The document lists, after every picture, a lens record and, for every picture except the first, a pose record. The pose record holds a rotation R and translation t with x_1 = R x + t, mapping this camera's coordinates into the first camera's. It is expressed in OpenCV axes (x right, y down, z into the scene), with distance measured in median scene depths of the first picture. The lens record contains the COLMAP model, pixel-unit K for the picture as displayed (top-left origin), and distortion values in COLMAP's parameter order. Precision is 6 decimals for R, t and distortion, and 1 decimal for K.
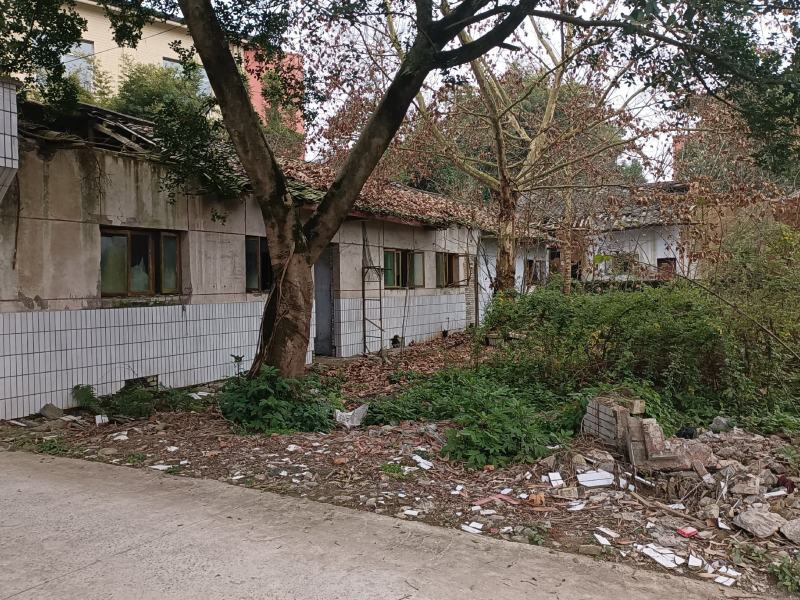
lens RADIAL K [[633.0, 0, 393.3], [0, 633.0, 293.7], [0, 0, 1]] dist [0.046153, -0.019591]
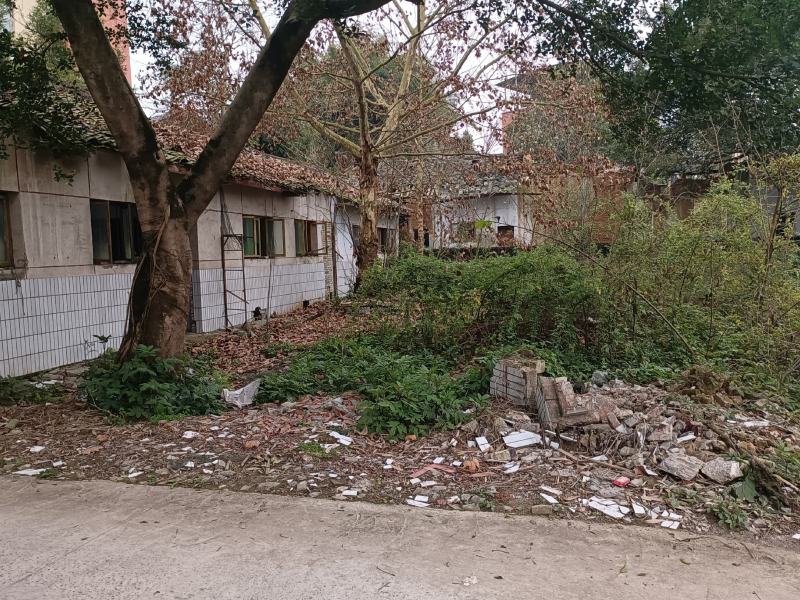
lens RADIAL K [[633.0, 0, 396.1], [0, 633.0, 297.7], [0, 0, 1]] dist [0.046153, -0.019591]
pose [[0.965713, -0.031208, 0.257731, -0.089310], [0.017089, 0.998237, 0.056844, 0.001934], [-0.259051, -0.050490, 0.964543, 0.055970]]
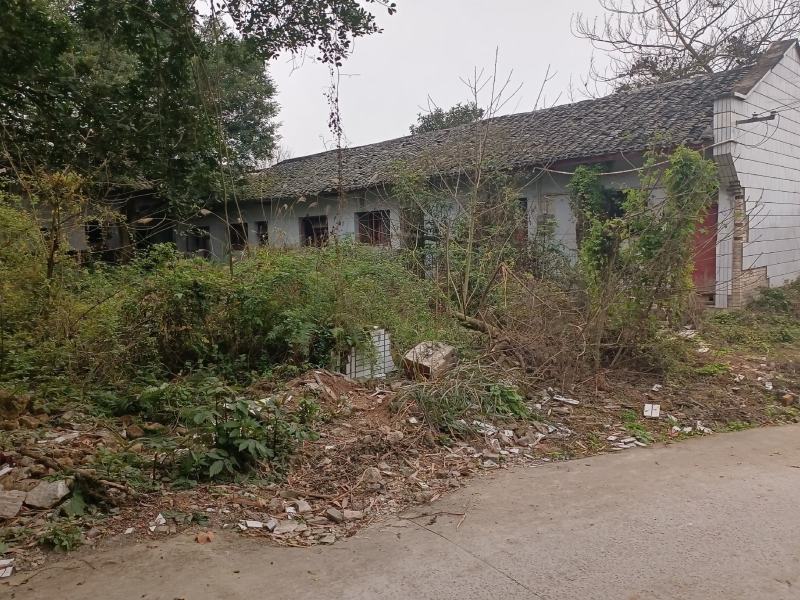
lens RADIAL K [[633.0, 0, 394.5], [0, 633.0, 299.4], [0, 0, 1]] dist [0.046153, -0.019591]
pose [[0.260007, -0.080004, 0.962287, -0.104898], [0.042667, 0.996540, 0.071323, 0.000295], [-0.964664, 0.022513, 0.262521, 0.089531]]
